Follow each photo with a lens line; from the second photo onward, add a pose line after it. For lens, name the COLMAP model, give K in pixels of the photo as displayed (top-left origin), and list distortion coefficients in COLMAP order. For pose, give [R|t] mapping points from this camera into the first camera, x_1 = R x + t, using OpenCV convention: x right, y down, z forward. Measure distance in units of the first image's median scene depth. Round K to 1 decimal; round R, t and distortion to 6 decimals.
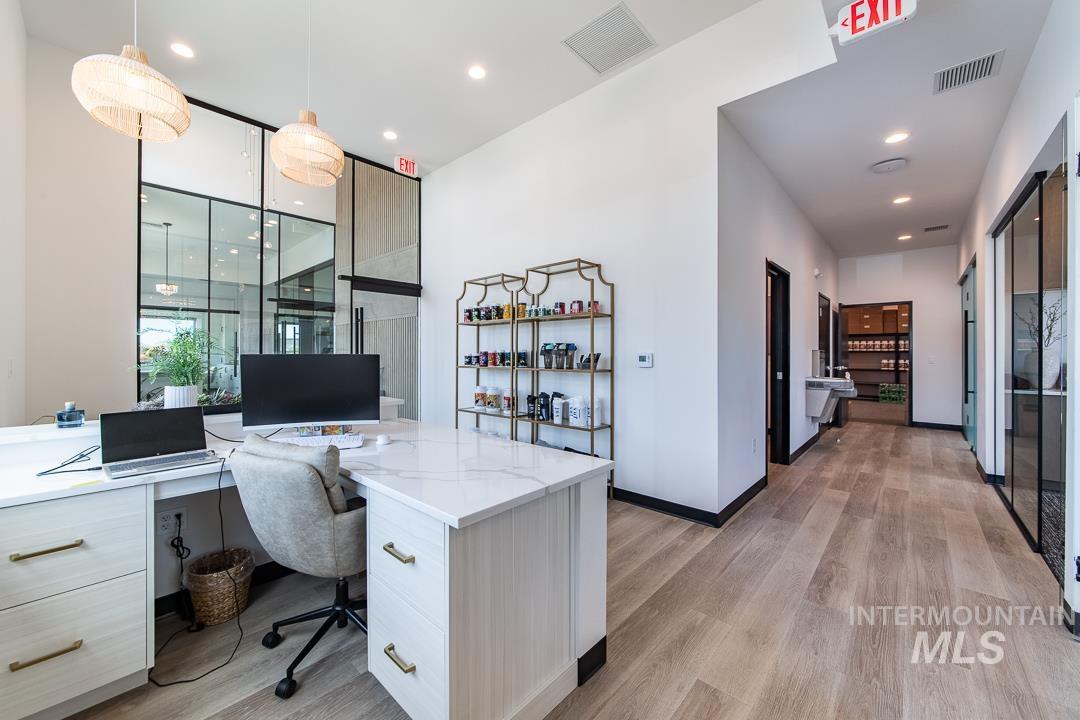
lens RADIAL K [[410.4, 0, 549.7], [0, 410.4, 355.5], [0, 0, 1]] dist [-0.002078, 0.000457]
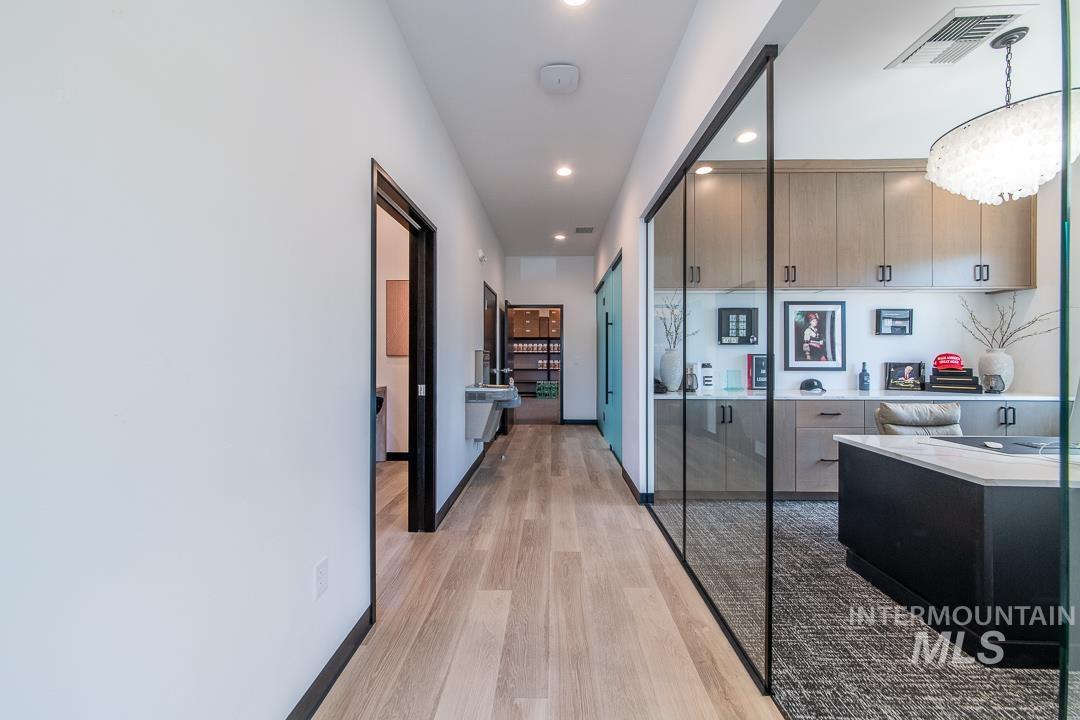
lens RADIAL K [[387.6, 0, 542.8], [0, 387.6, 353.7], [0, 0, 1]] dist [0.001259, 0.000821]
pose [[0.764893, 0.004087, 0.644144, 0.247222], [-0.000129, 0.999981, -0.006191, -0.002146], [-0.644157, 0.004652, 0.764879, 0.329926]]
